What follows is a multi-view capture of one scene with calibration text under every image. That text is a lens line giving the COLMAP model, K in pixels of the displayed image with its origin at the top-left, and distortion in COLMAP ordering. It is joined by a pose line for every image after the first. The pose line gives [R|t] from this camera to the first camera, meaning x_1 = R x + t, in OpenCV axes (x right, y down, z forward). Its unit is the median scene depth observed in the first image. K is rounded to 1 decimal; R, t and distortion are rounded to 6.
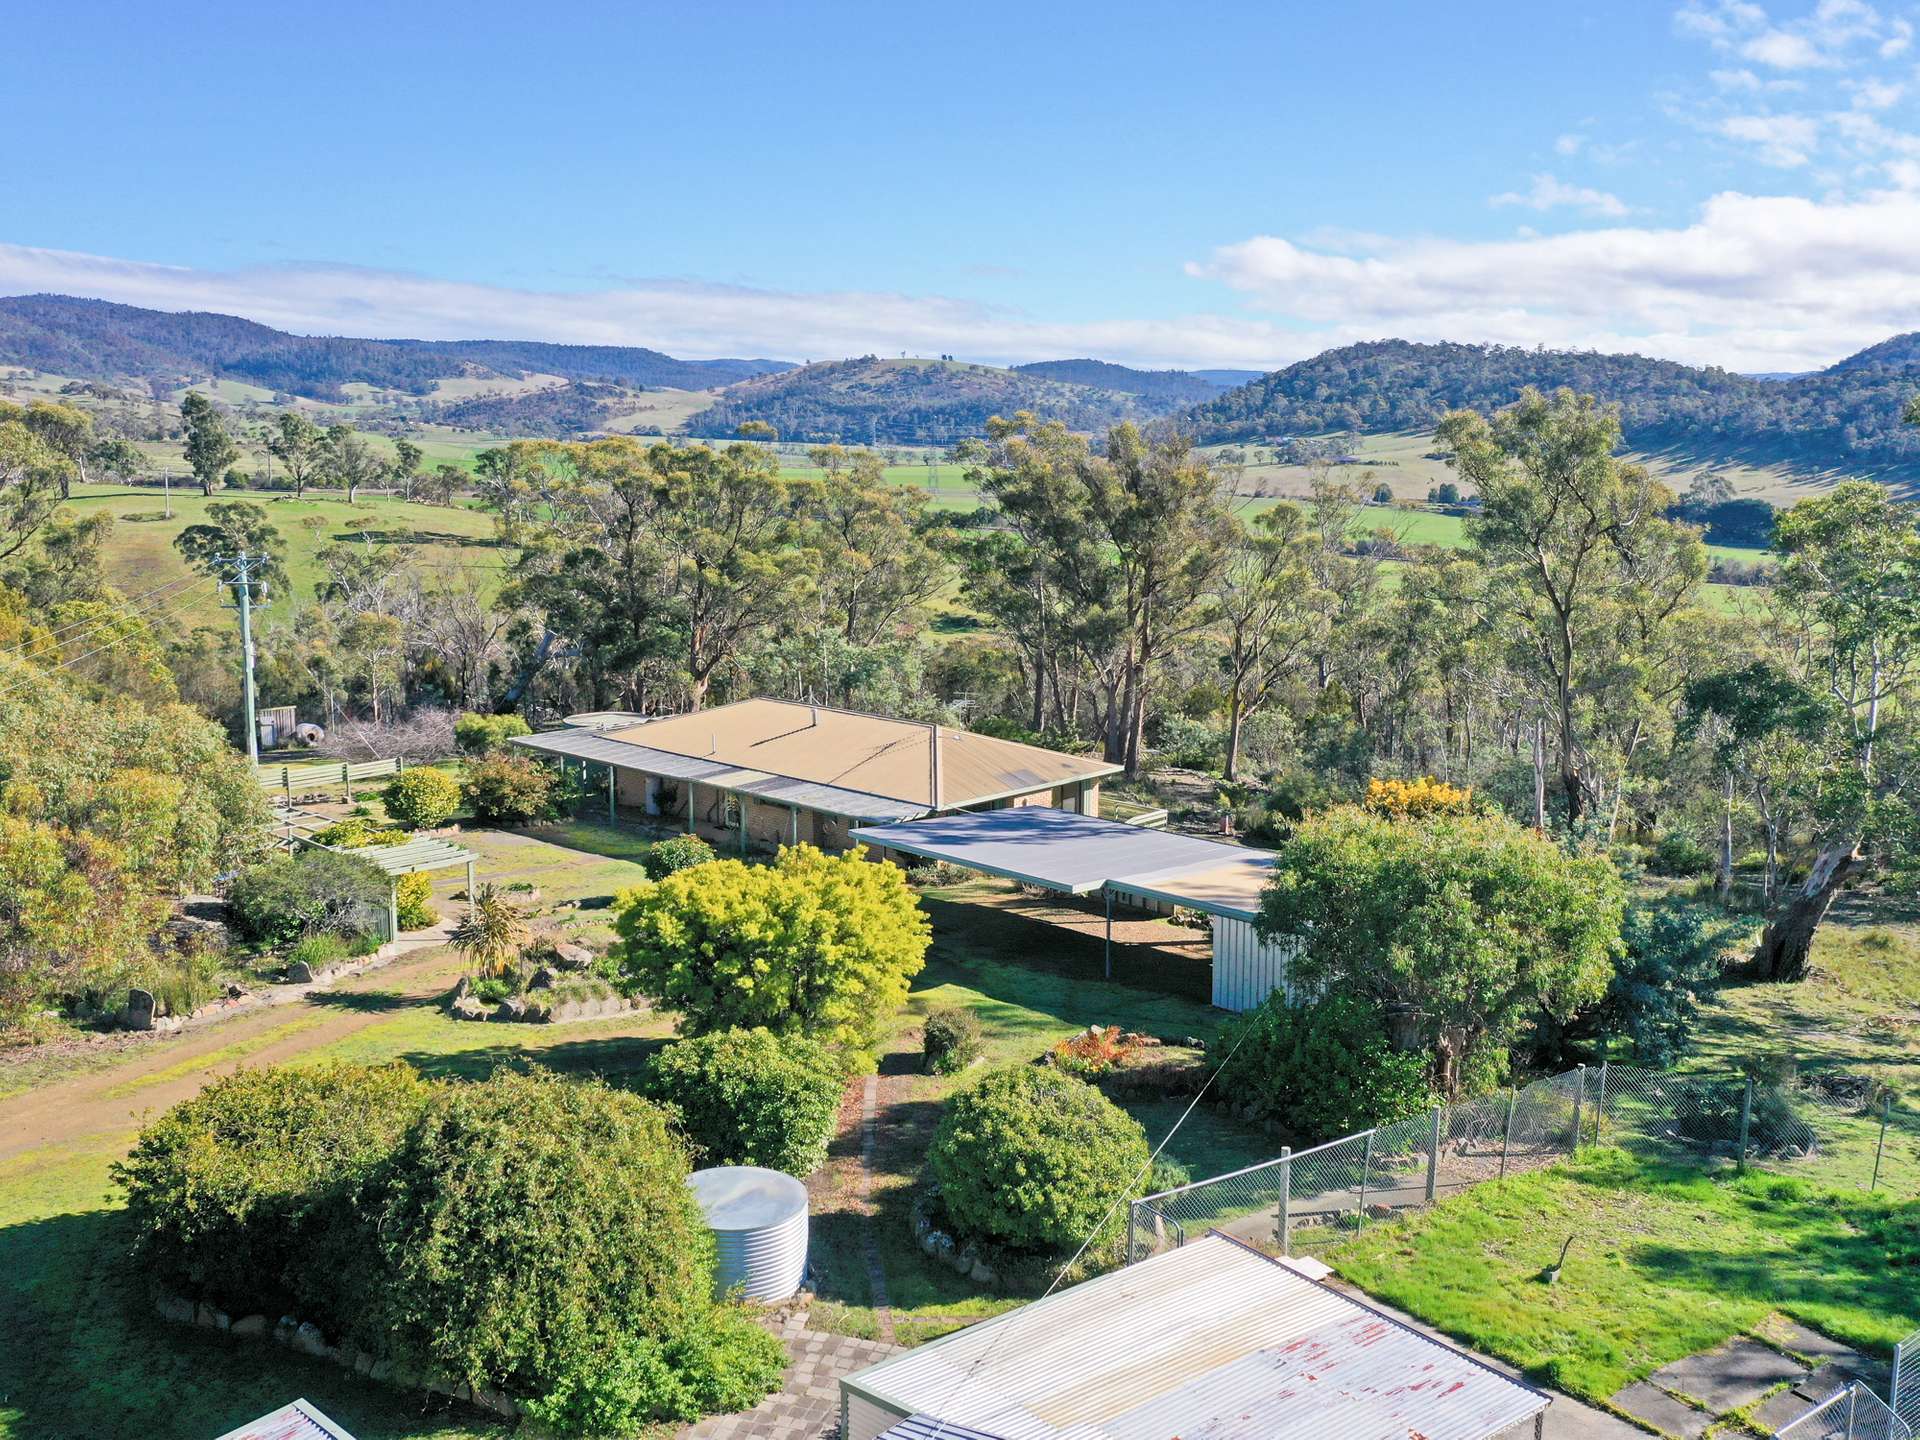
lens RADIAL K [[1721.5, 0, 960.1], [0, 1721.5, 723.5], [0, 0, 1]] dist [-0.007947, 0.001380]
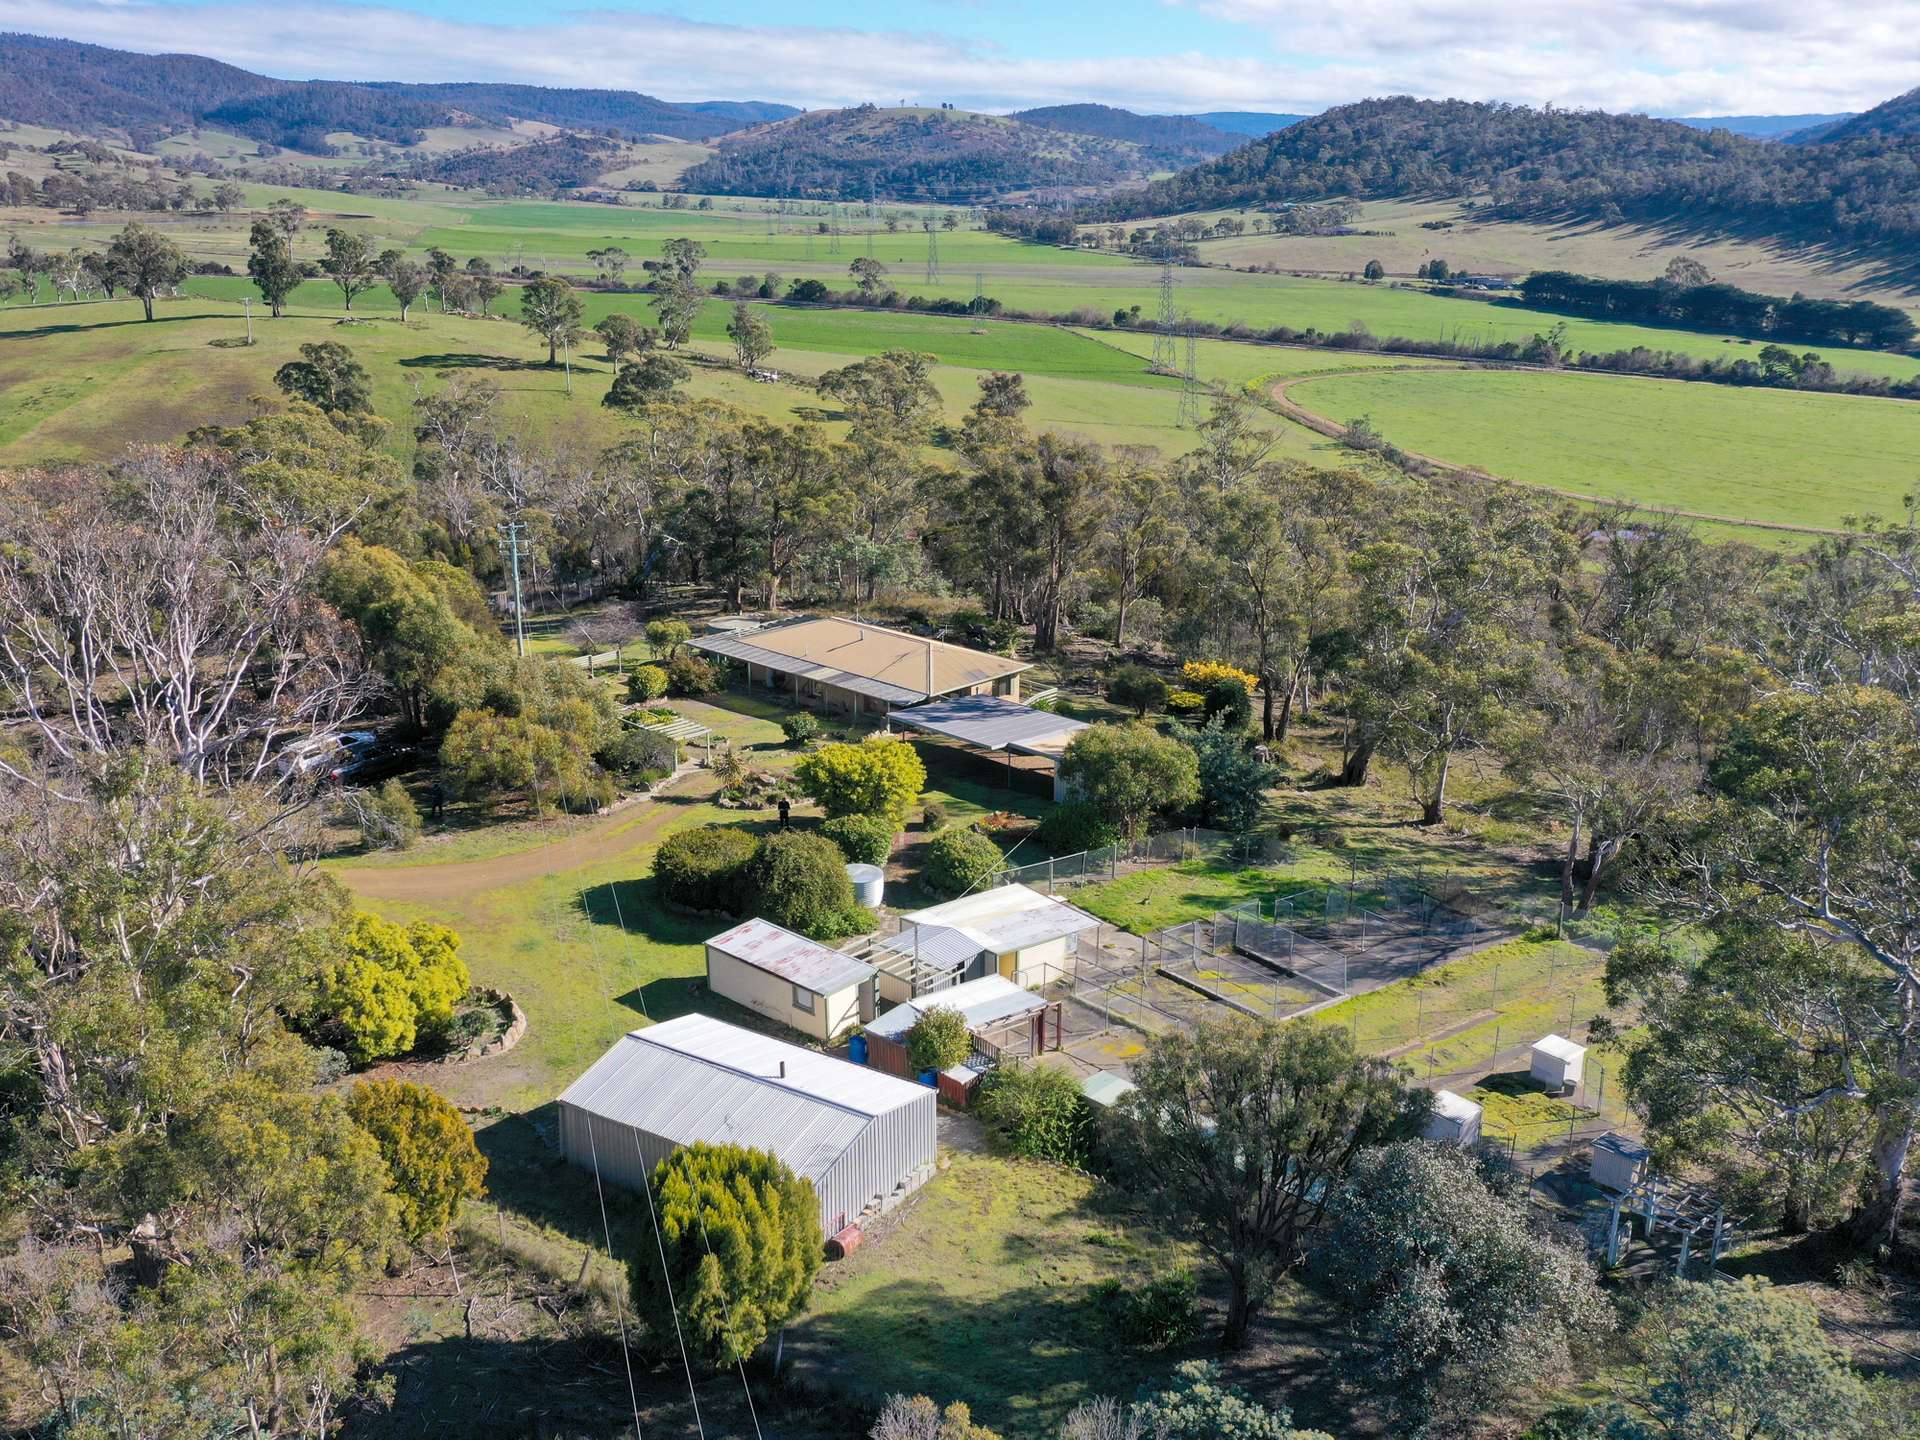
lens RADIAL K [[1721.5, 0, 959.5], [0, 1721.5, 718.3], [0, 0, 1]] dist [-0.007947, 0.001380]
pose [[0.999999, -0.000630, -0.001199, 0.012032], [0.000787, 0.990674, 0.136255, -0.104434], [0.001102, -0.136255, 0.990673, -0.506524]]
